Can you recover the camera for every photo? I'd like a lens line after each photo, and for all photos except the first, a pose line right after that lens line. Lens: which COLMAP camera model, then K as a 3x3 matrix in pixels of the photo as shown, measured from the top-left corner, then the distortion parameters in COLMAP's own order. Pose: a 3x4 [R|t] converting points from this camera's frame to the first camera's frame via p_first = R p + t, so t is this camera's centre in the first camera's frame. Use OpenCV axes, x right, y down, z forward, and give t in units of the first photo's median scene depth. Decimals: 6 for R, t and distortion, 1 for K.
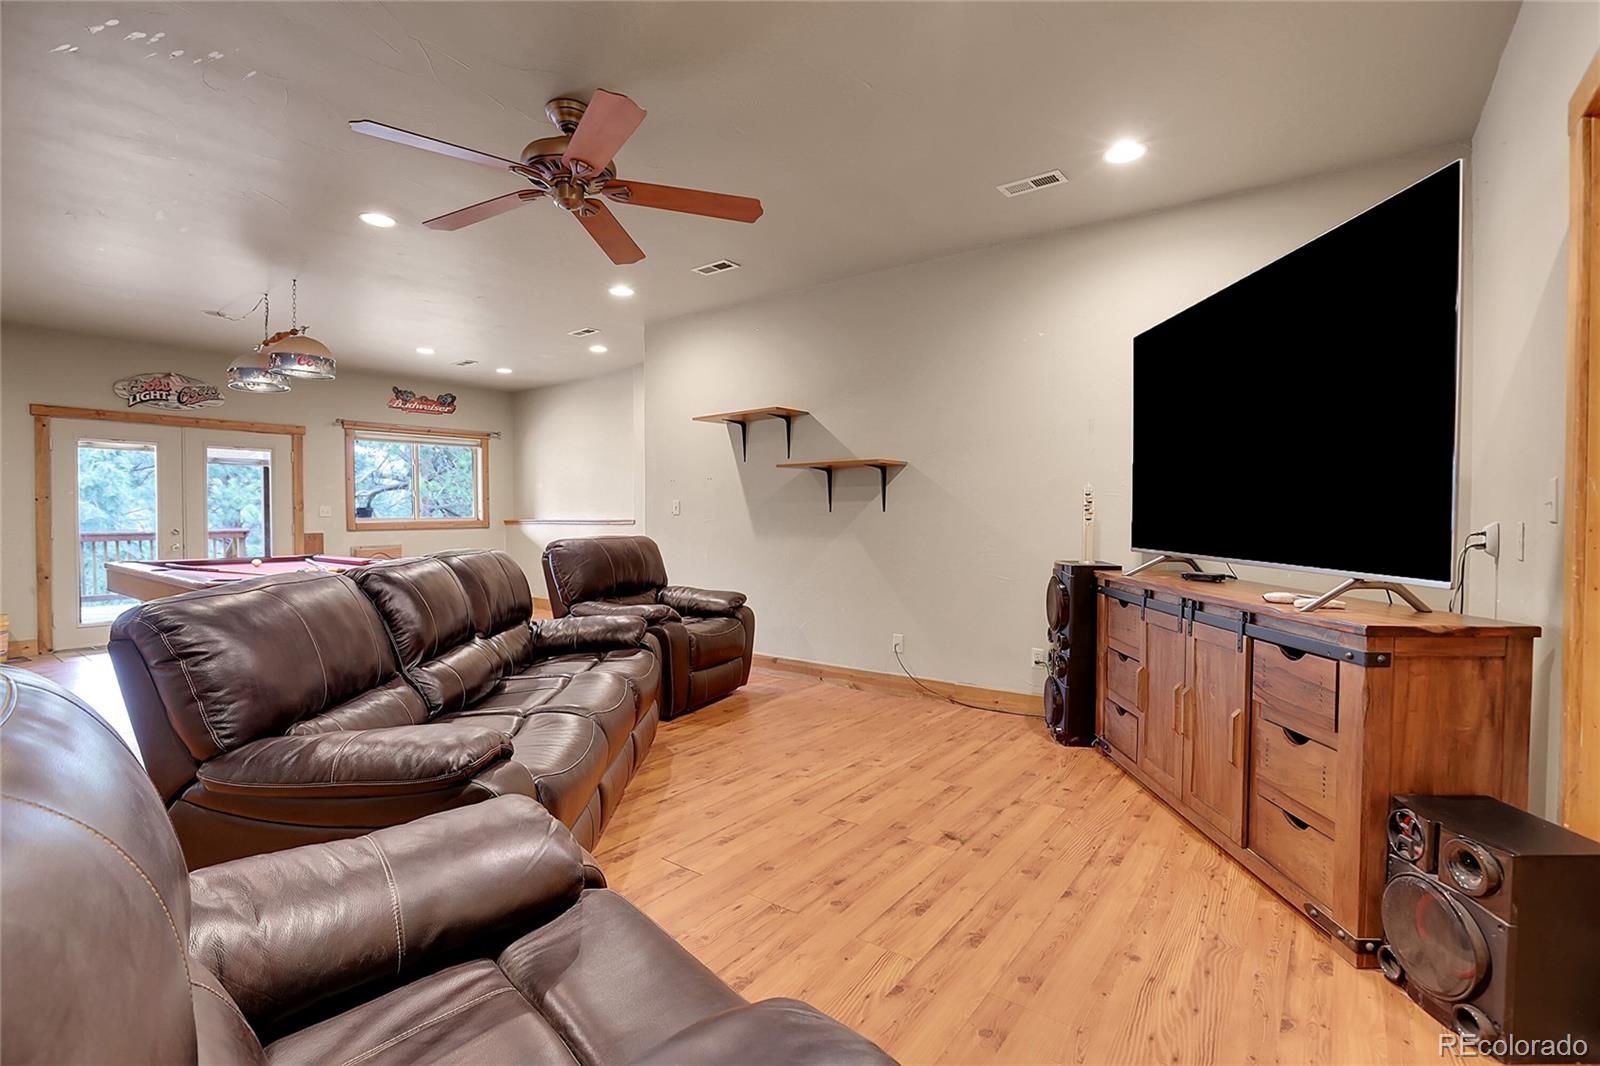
lens RADIAL K [[763.5, 0, 803.8], [0, 763.5, 530.1], [0, 0, 1]] dist [-0.056106, 0.026224]
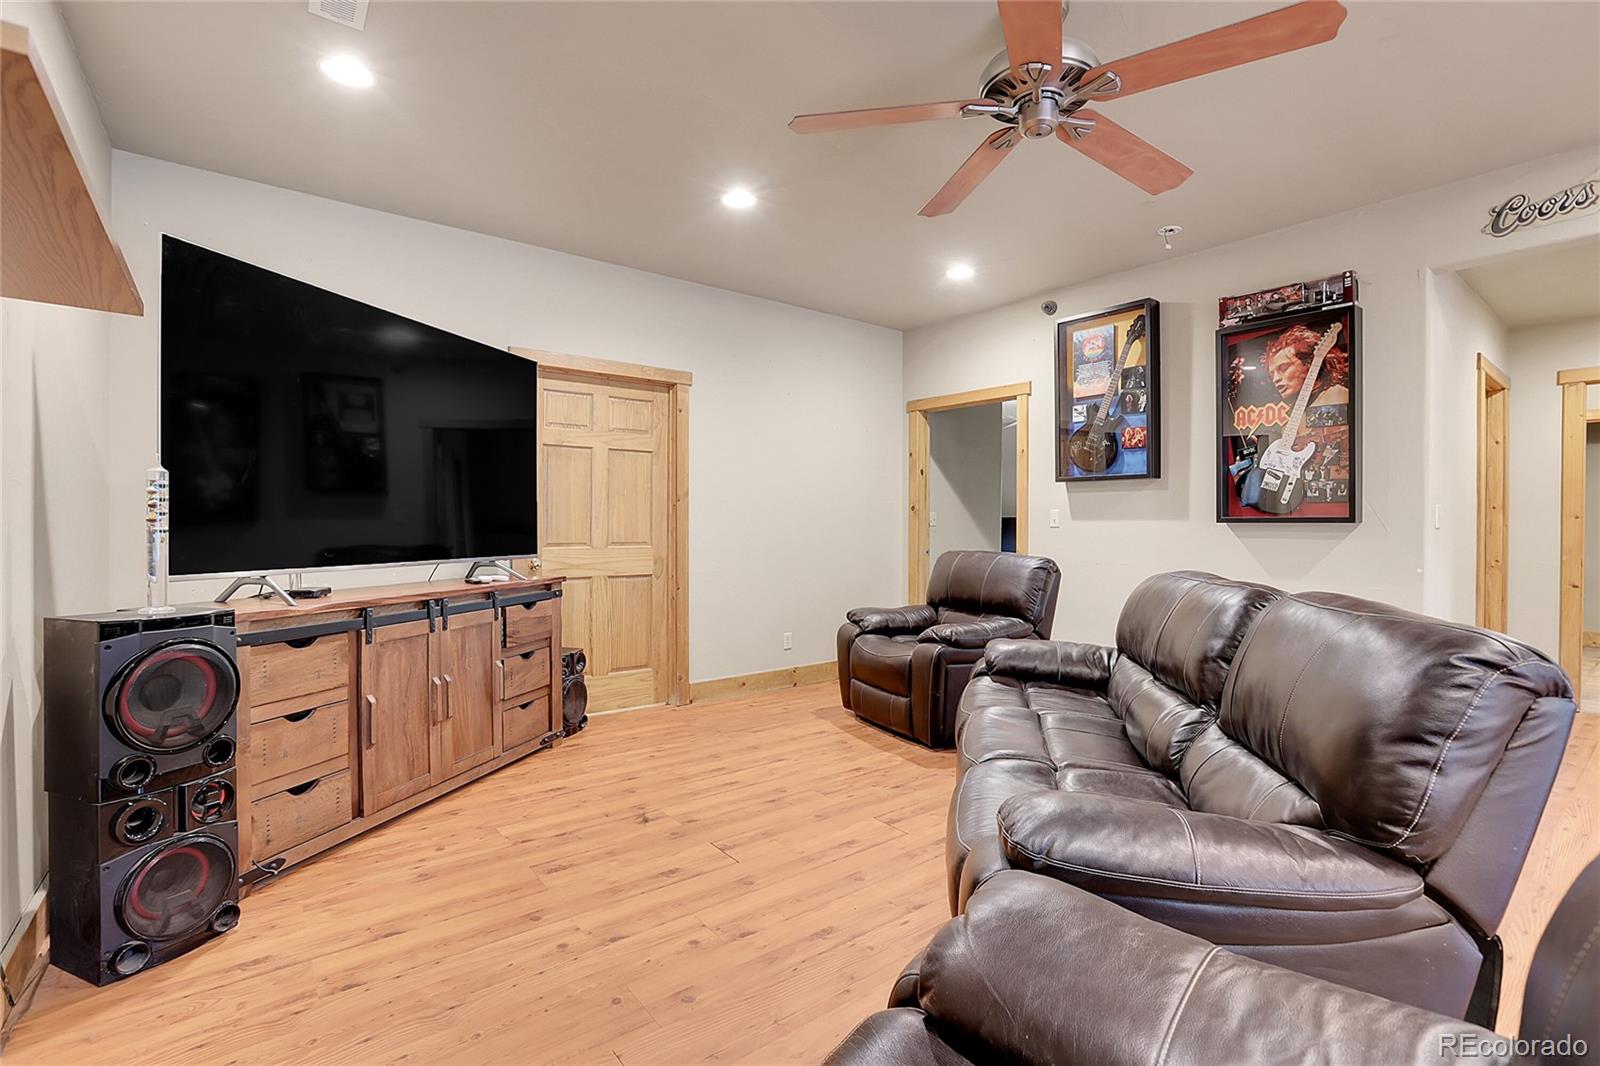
lens RADIAL K [[763.5, 0, 803.8], [0, 763.5, 530.1], [0, 0, 1]] dist [-0.056106, 0.026224]
pose [[-0.968304, -0.004847, 0.249728, -0.281306], [0.002889, 0.999527, 0.030603, -0.042007], [-0.249758, 0.030355, -0.967832, 1.875953]]
